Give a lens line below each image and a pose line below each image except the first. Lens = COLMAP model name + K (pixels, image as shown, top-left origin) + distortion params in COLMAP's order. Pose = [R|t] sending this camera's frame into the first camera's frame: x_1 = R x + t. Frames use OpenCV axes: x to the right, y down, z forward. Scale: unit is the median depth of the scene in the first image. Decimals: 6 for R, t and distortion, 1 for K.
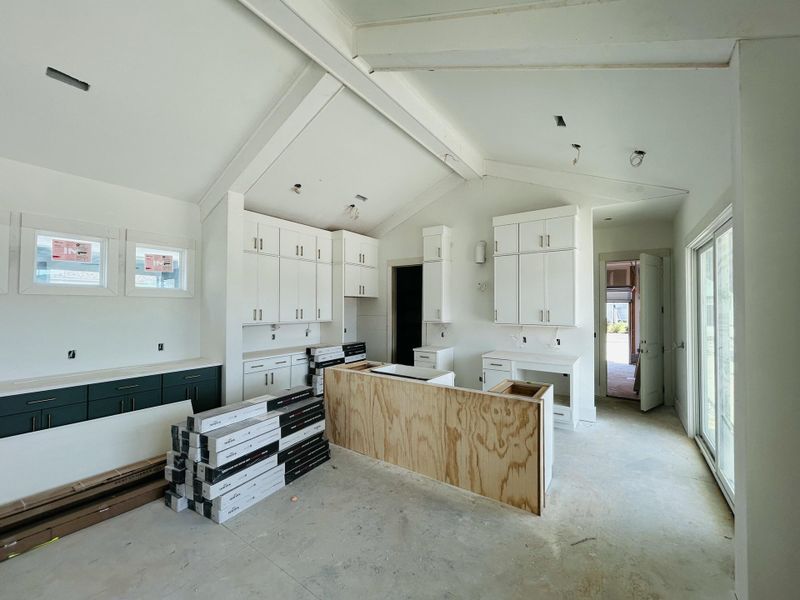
lens RADIAL K [[322.9, 0, 401.2], [0, 322.9, 301.1], [0, 0, 1]] dist [0.002632, 0.000642]
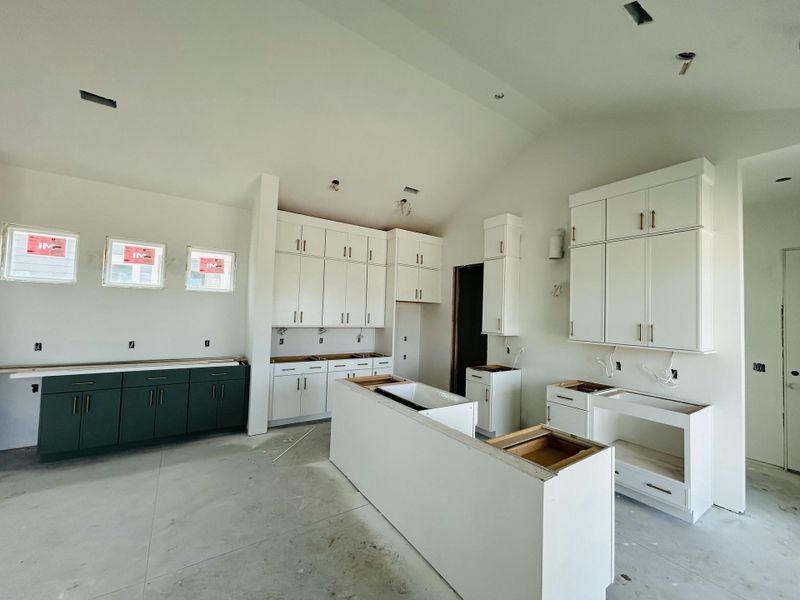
lens RADIAL K [[322.9, 0, 400.0], [0, 322.9, 301.0], [0, 0, 1]] dist [0.002632, 0.000642]
pose [[0.933590, 0.015931, -0.357990, 0.174359], [-0.025436, 0.999437, -0.021859, 0.006510], [0.357440, 0.029513, 0.933470, 0.165235]]
